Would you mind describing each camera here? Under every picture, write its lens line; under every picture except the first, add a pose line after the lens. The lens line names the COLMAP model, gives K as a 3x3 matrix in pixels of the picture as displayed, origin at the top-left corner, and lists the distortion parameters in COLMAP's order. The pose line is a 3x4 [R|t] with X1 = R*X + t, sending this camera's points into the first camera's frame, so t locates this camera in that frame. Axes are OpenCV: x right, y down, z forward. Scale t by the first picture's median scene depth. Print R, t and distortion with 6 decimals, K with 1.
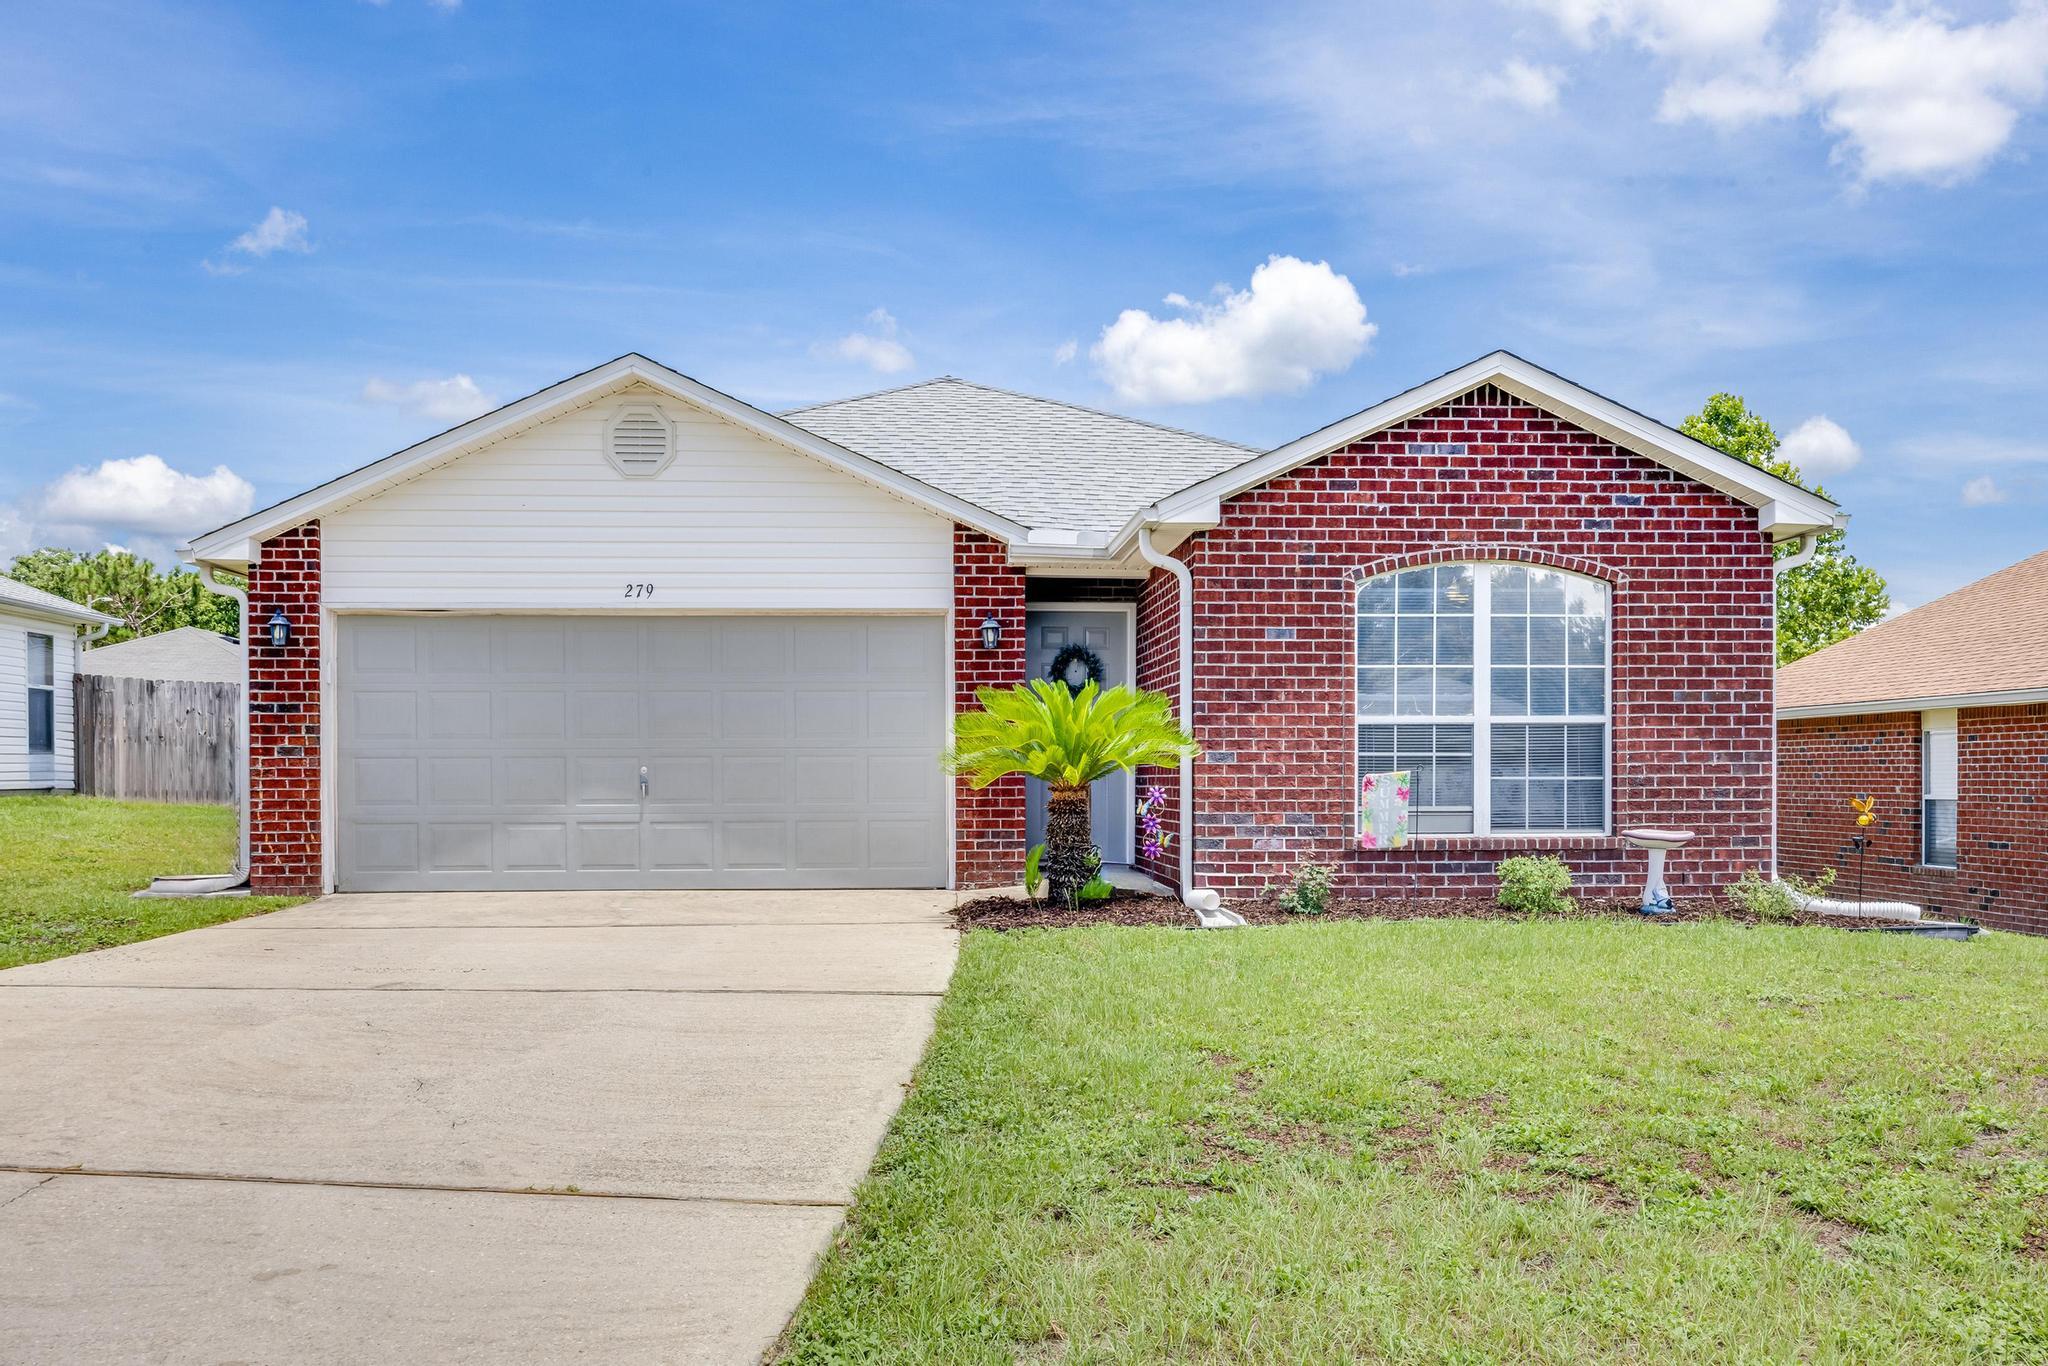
lens RADIAL K [[1895.2, 0, 1061.5], [0, 1895.2, 759.9], [0, 0, 1]] dist [0.000635, 0.000000]
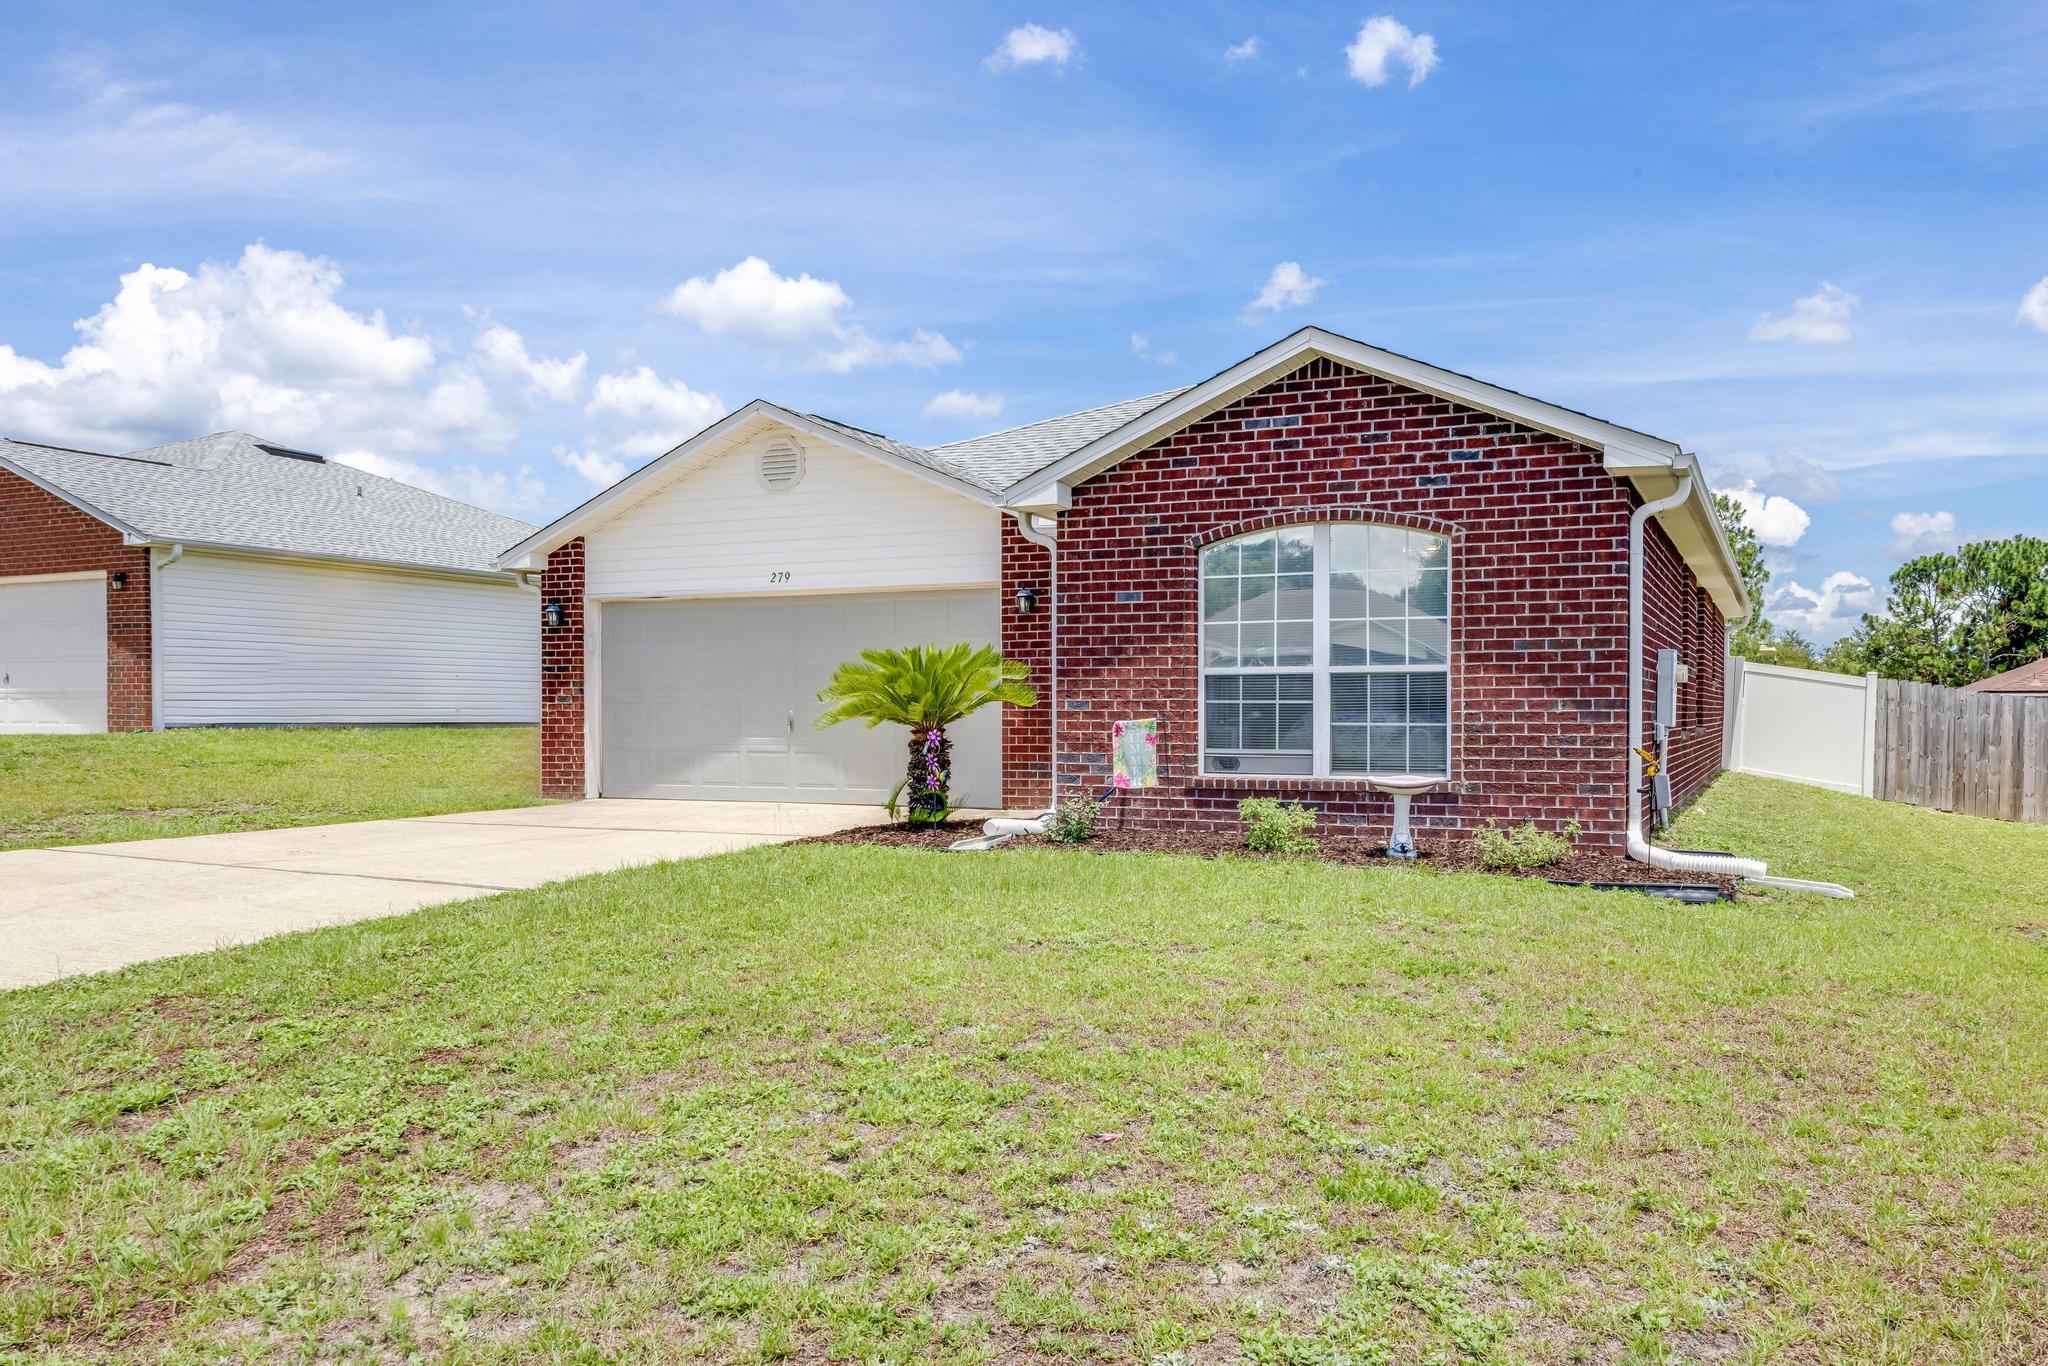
lens RADIAL K [[1544.3, 0, 1014.3], [0, 1544.3, 699.5], [0, 0, 1]] dist [0.003222, -0.001306]
pose [[0.878648, -0.001070, -0.477469, 0.484840], [0.002325, 0.999995, 0.002038, -0.006505], [0.477465, -0.002900, 0.878646, 0.143923]]
